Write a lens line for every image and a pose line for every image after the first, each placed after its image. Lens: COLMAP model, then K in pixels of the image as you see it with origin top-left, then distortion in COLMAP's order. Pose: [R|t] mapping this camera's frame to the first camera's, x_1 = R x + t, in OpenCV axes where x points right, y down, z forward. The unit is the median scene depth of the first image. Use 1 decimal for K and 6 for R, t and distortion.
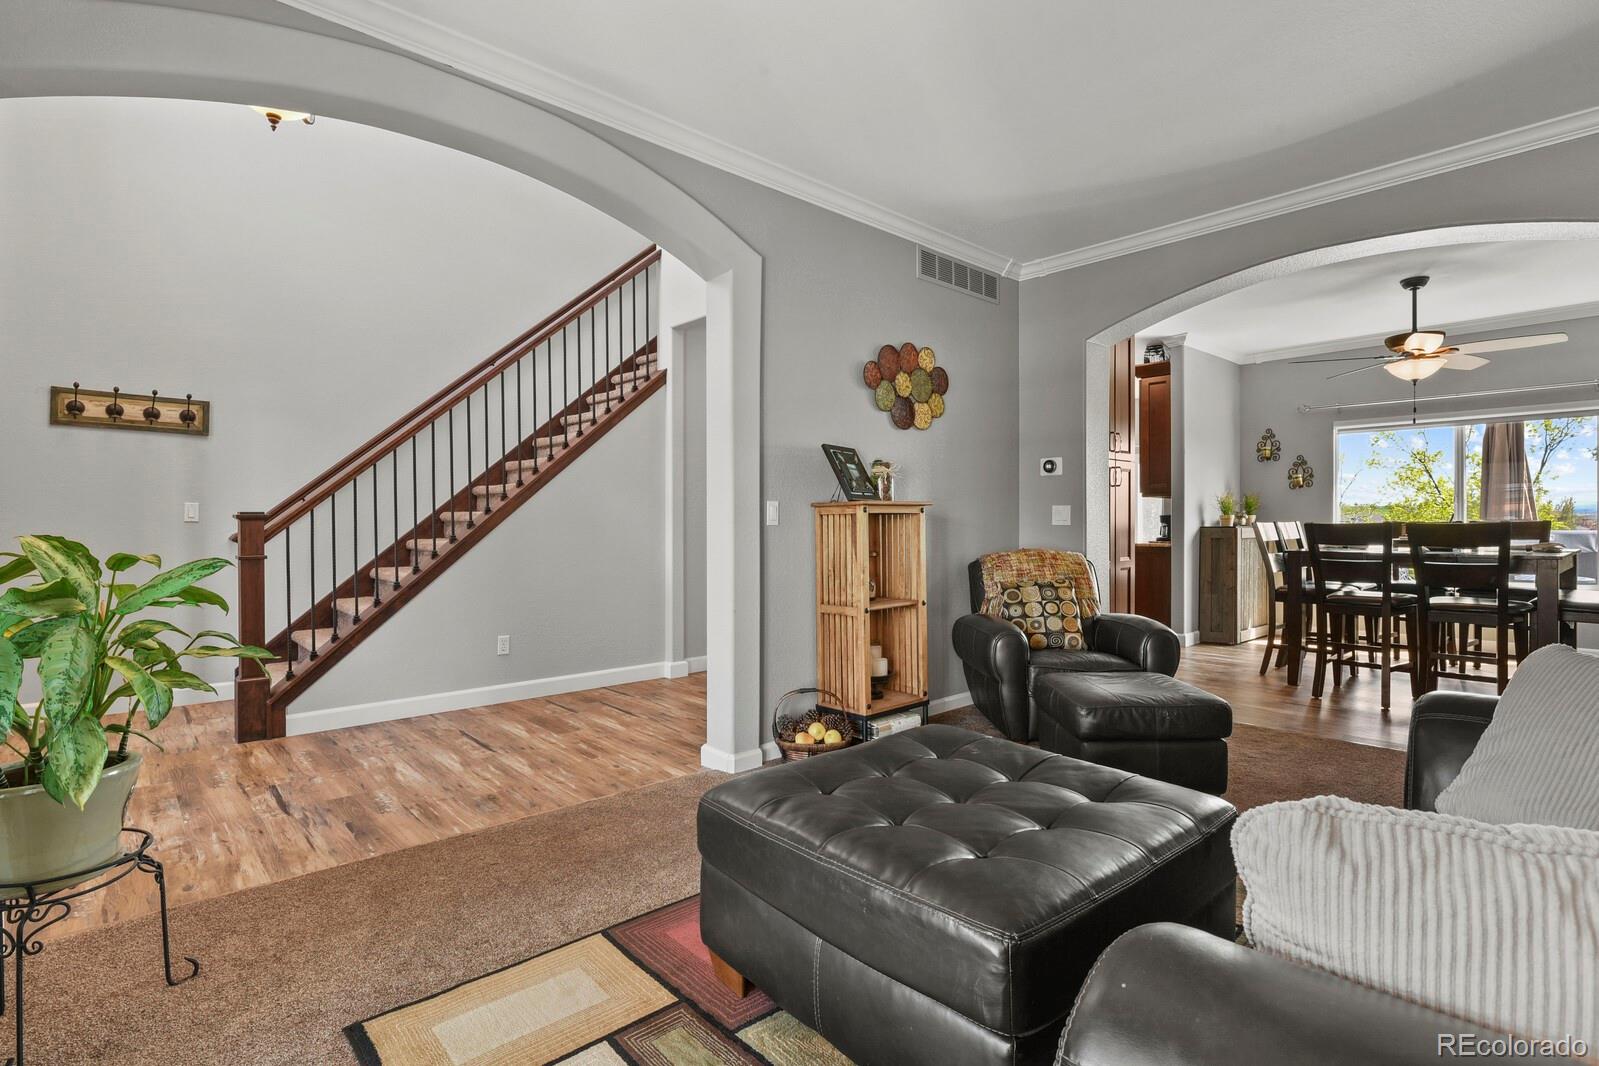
lens RADIAL K [[772.6, 0, 795.6], [0, 772.6, 536.3], [0, 0, 1]] dist [-0.000987, -0.004613]
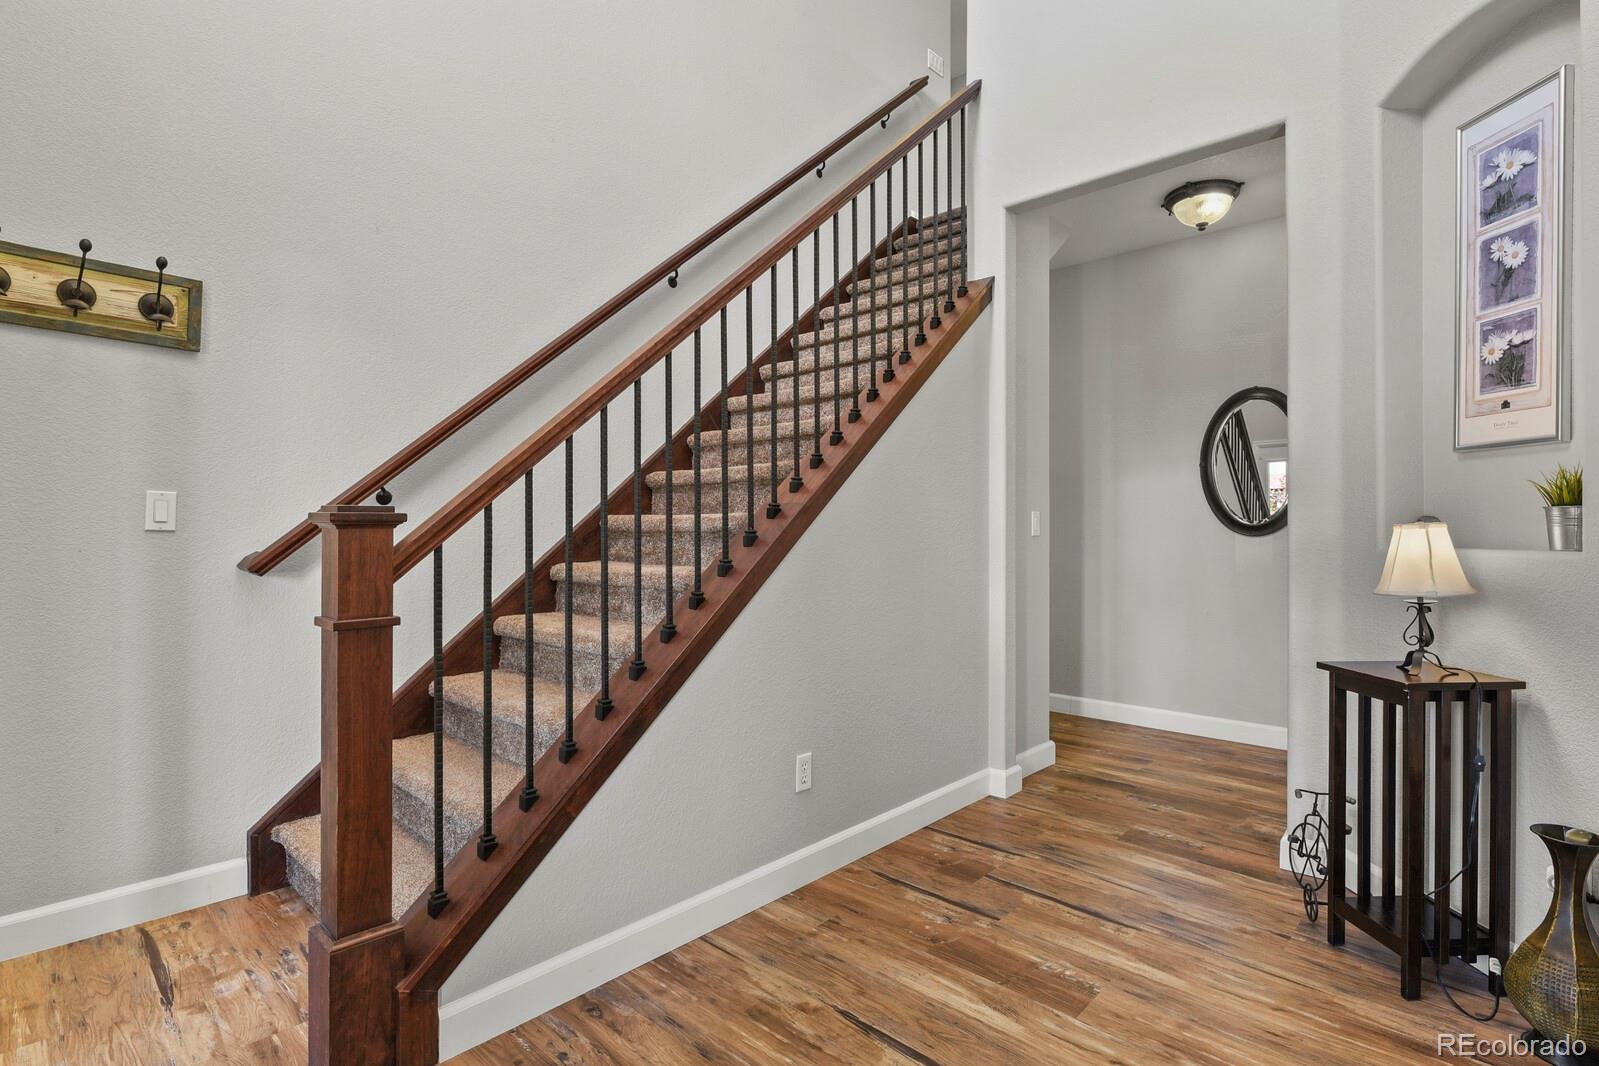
lens RADIAL K [[772.6, 0, 801.8], [0, 772.6, 538.7], [0, 0, 1]] dist [-0.000987, -0.004613]
pose [[0.996200, 0.002203, 0.087062, -0.439080], [-0.001302, 0.999945, -0.010404, -0.009417], [-0.087080, 0.010251, 0.996149, 0.501216]]
